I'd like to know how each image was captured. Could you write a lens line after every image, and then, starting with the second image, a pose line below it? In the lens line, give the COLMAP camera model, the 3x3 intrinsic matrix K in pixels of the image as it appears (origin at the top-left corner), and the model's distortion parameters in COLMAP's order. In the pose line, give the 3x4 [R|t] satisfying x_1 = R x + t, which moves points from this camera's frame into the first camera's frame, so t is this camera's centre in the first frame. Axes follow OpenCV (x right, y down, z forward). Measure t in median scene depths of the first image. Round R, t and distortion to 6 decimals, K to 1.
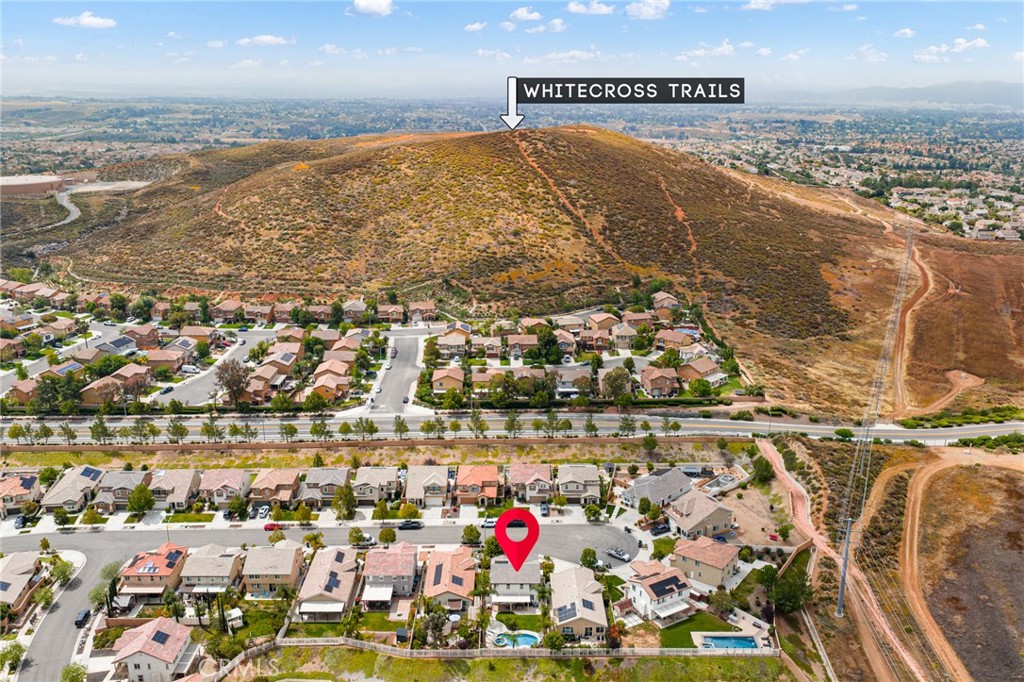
lens RADIAL K [[849.9, 0, 512.0], [0, 849.9, 341.0], [0, 0, 1]] dist [0.013248, -0.012916]
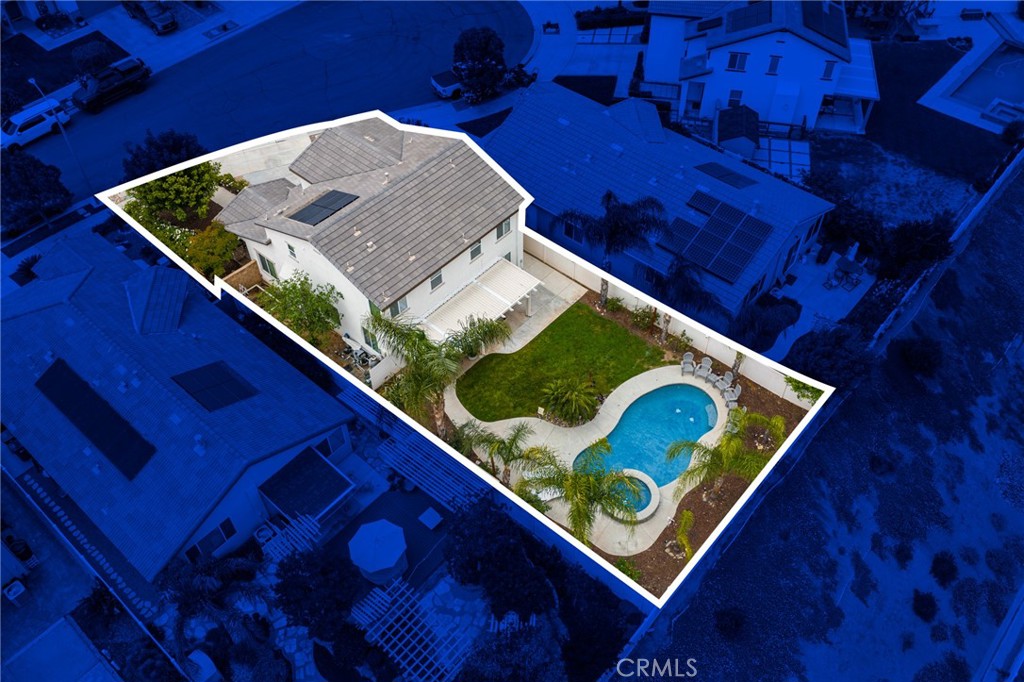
lens RADIAL K [[849.9, 0, 512.0], [0, 849.9, 341.0], [0, 0, 1]] dist [0.013248, -0.012916]
pose [[0.663270, -0.563859, 0.492073, -0.045900], [0.229081, 0.778925, 0.583779, 0.069338], [-0.712457, -0.274478, 0.645807, 0.335192]]
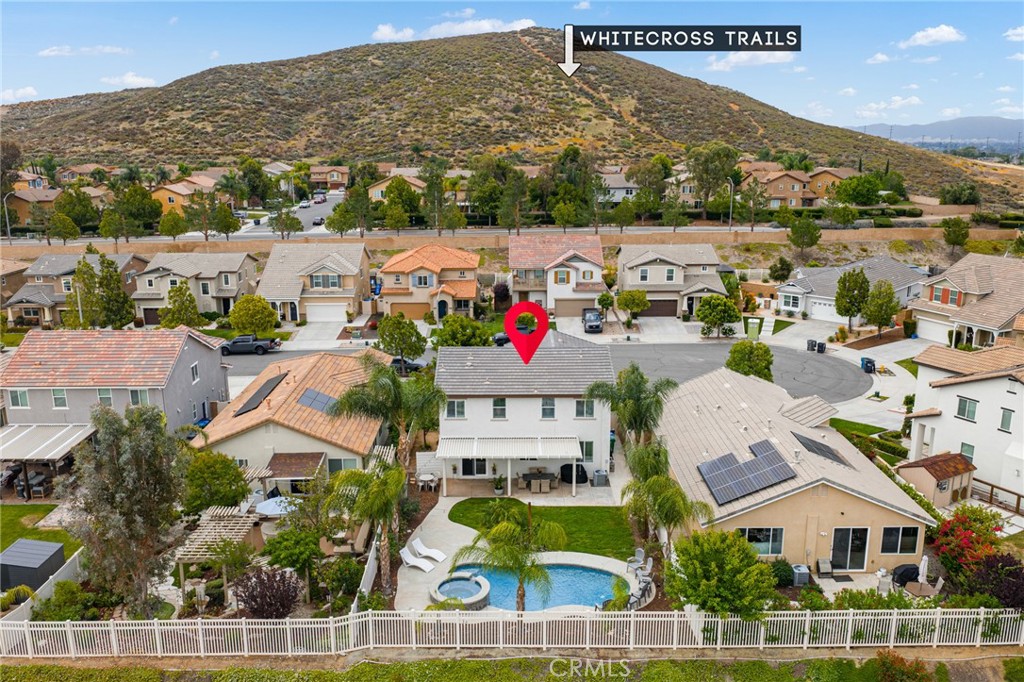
lens RADIAL K [[849.9, 0, 512.0], [0, 849.9, 341.0], [0, 0, 1]] dist [0.013248, -0.012916]
pose [[0.999986, -0.004965, -0.001583, 0.000050], [0.004870, 0.998458, -0.055294, 0.113629], [0.001855, 0.055285, 0.998469, 0.293045]]
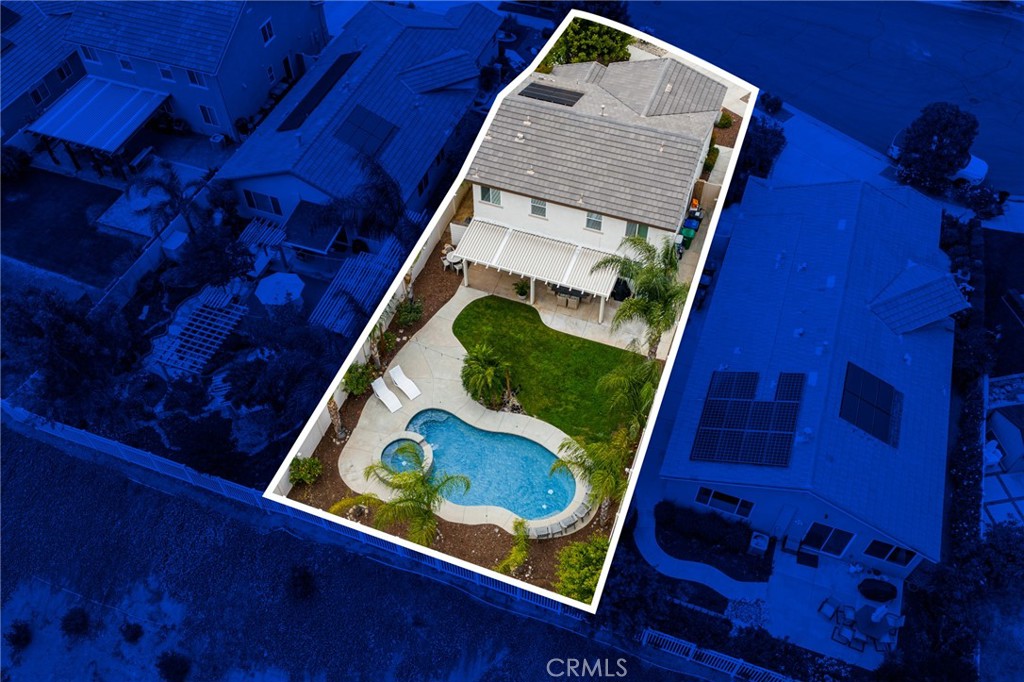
lens RADIAL K [[849.9, 0, 512.0], [0, 849.9, 341.0], [0, 0, 1]] dist [0.013248, -0.012916]
pose [[0.935819, 0.268935, -0.227852, 0.020577], [-0.093833, 0.813173, 0.574409, 0.075157], [0.339762, -0.516163, 0.786218, 0.321381]]
